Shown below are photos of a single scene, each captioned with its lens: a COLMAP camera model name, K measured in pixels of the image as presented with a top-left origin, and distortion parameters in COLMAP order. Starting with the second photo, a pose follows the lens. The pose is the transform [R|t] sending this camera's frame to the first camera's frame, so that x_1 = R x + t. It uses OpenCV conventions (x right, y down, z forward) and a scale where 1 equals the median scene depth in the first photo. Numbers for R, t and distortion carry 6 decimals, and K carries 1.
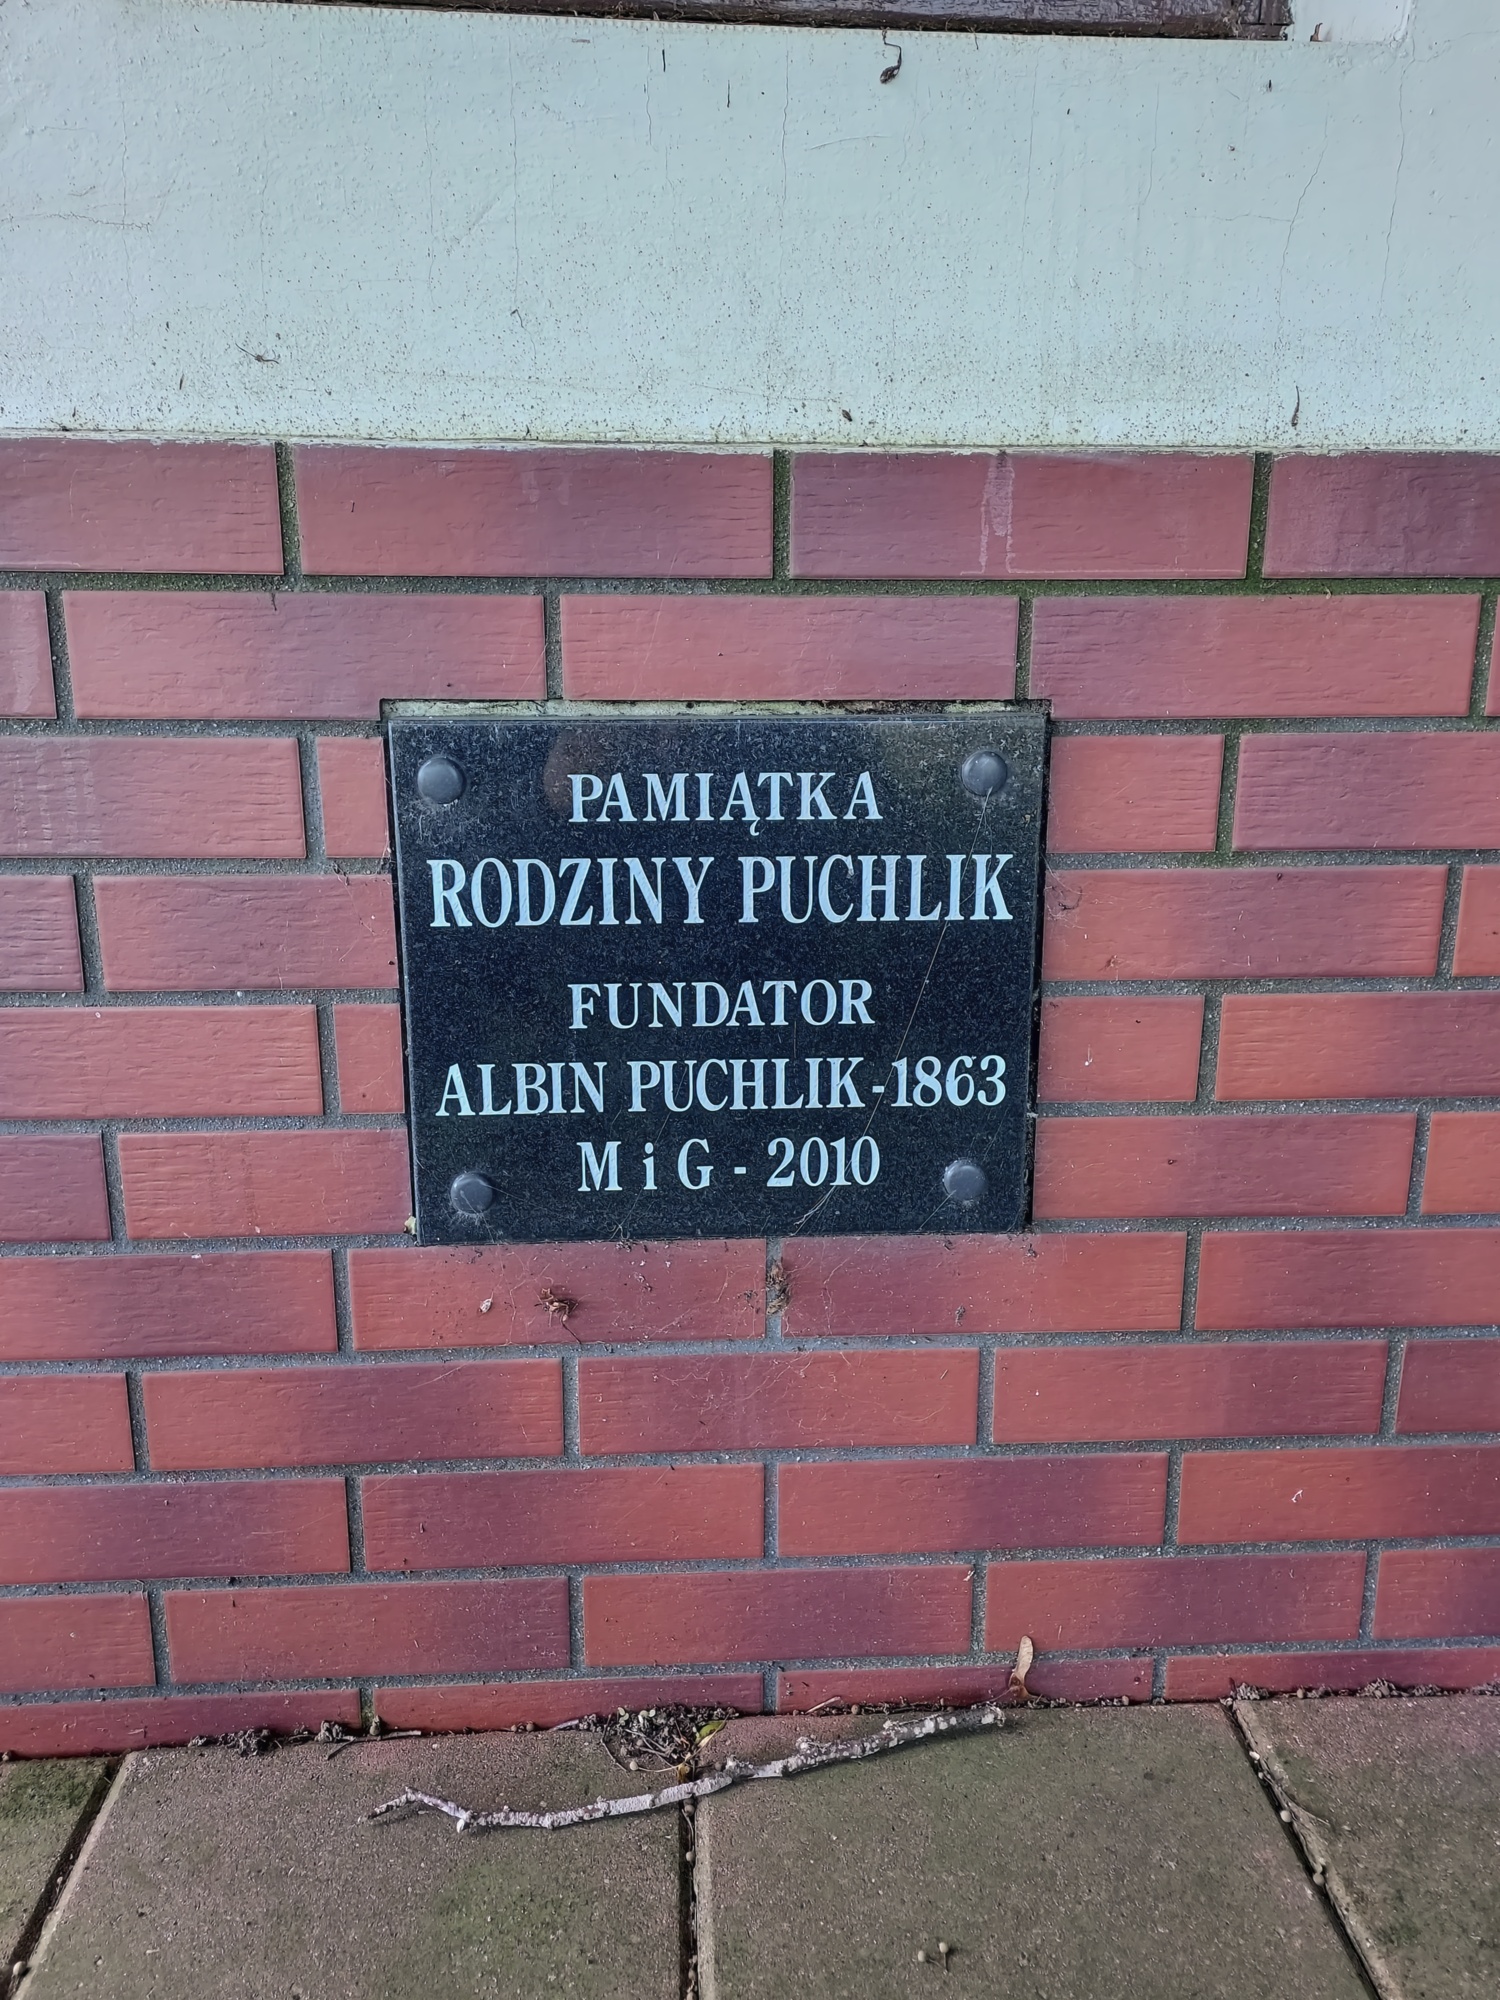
lens RADIAL K [[1594.3, 0, 750.0], [0, 1594.3, 1000.0], [0, 0, 1]] dist [0.002230, 0.066062]
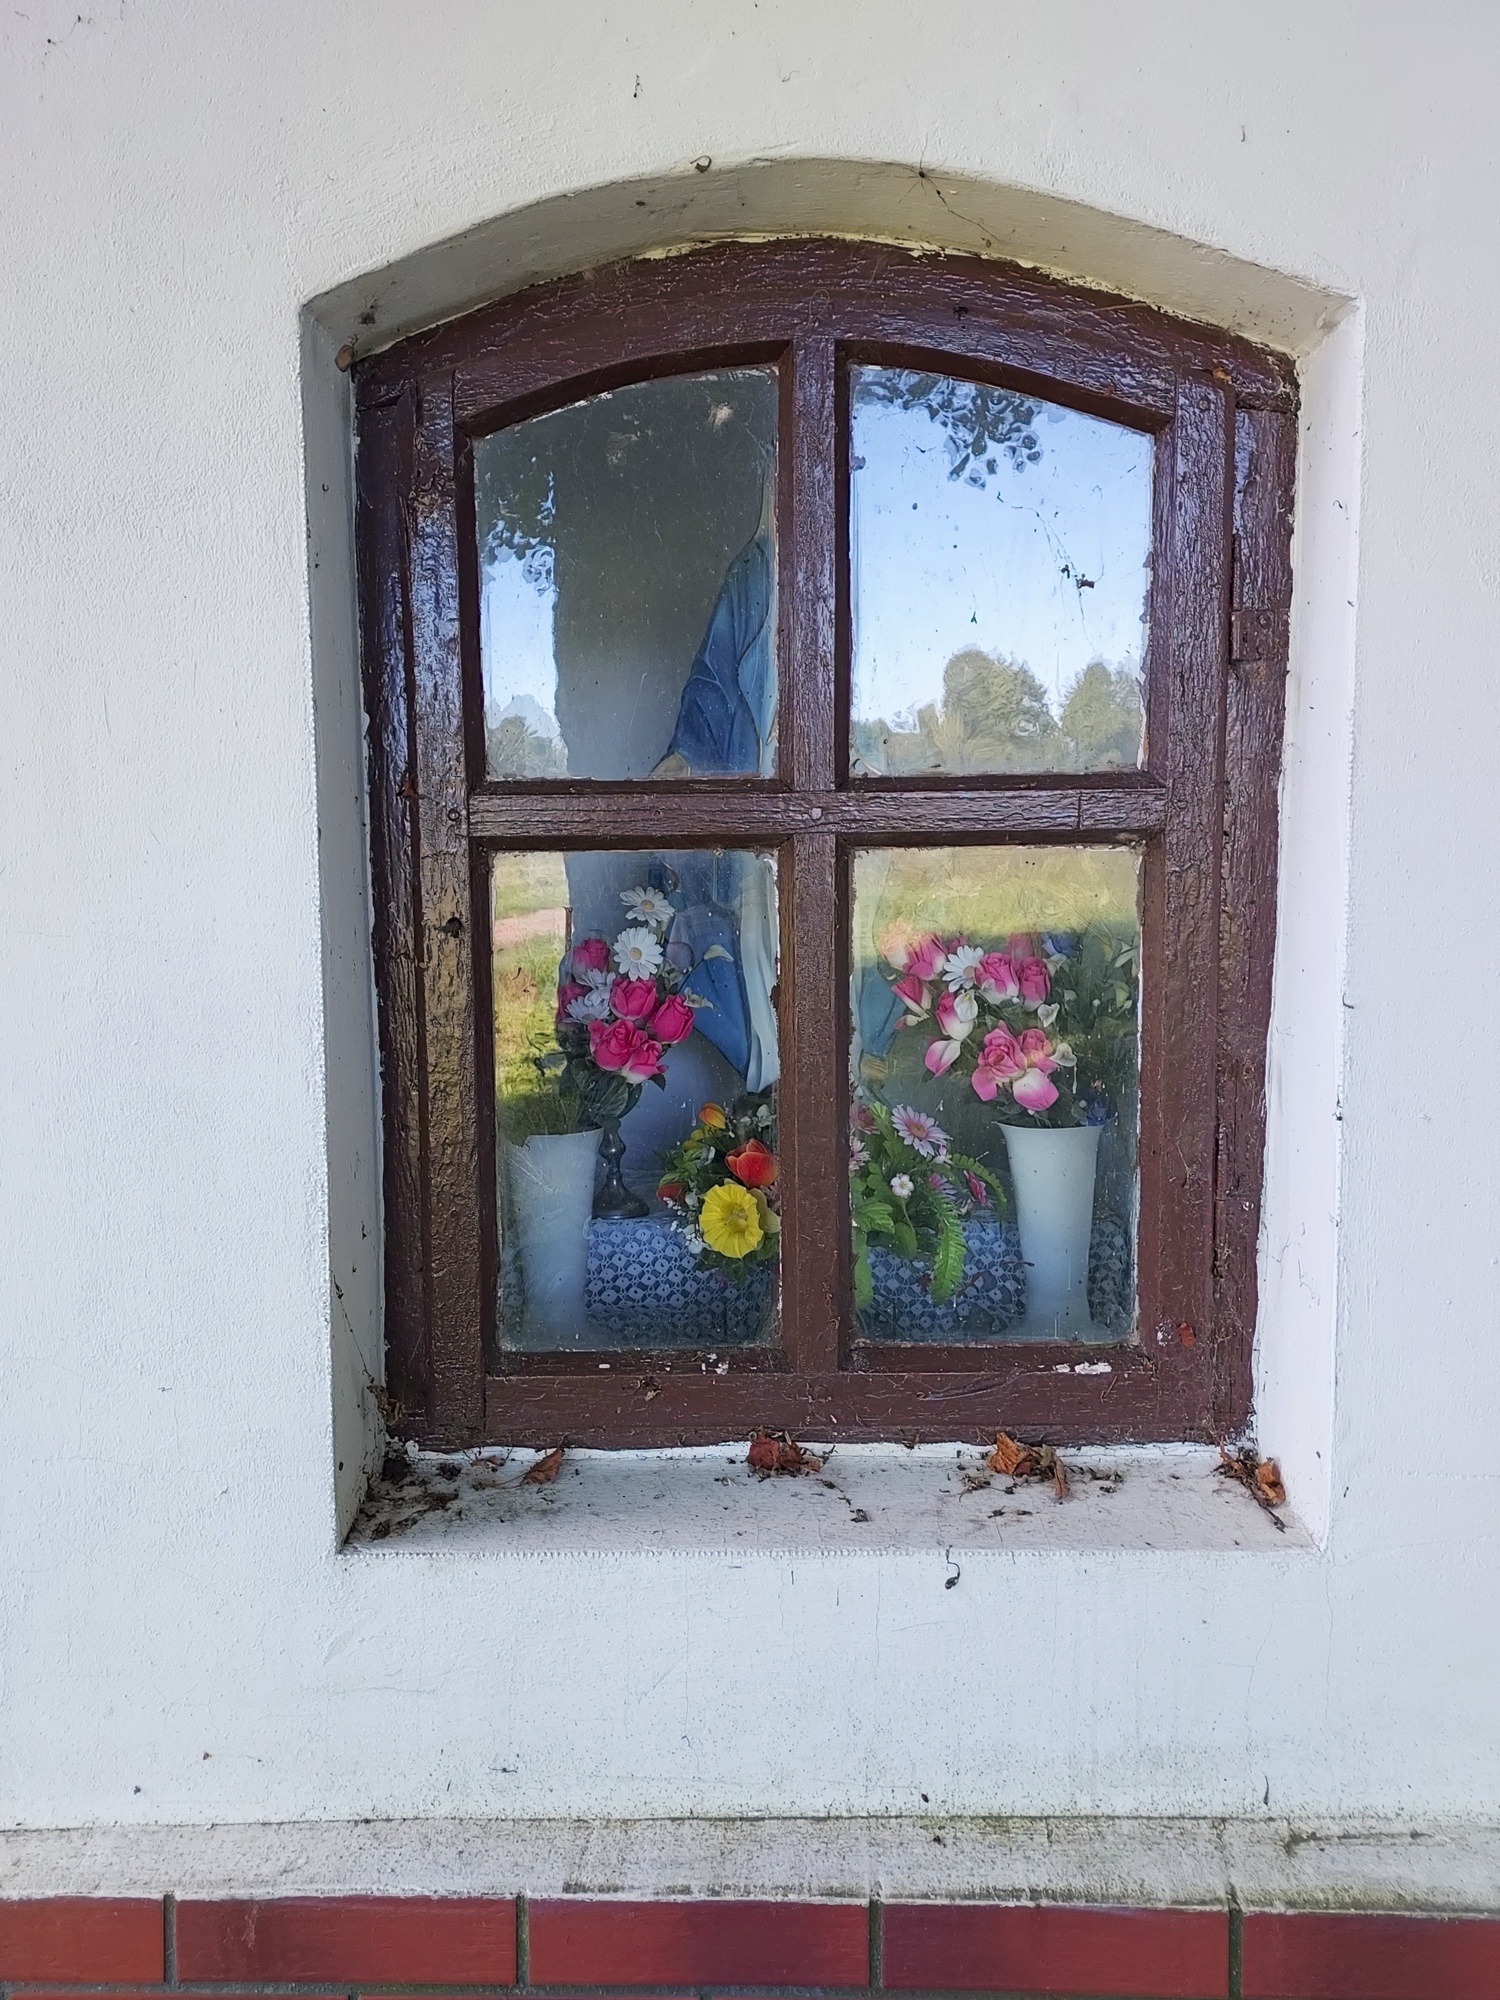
lens RADIAL K [[1594.3, 0, 750.0], [0, 1594.3, 1000.0], [0, 0, 1]] dist [0.002230, 0.066062]
pose [[0.996767, 0.000182, -0.080344, 0.021728], [-0.011614, 0.989821, -0.141846, -0.842504], [0.079501, 0.142321, 0.986623, -0.452066]]
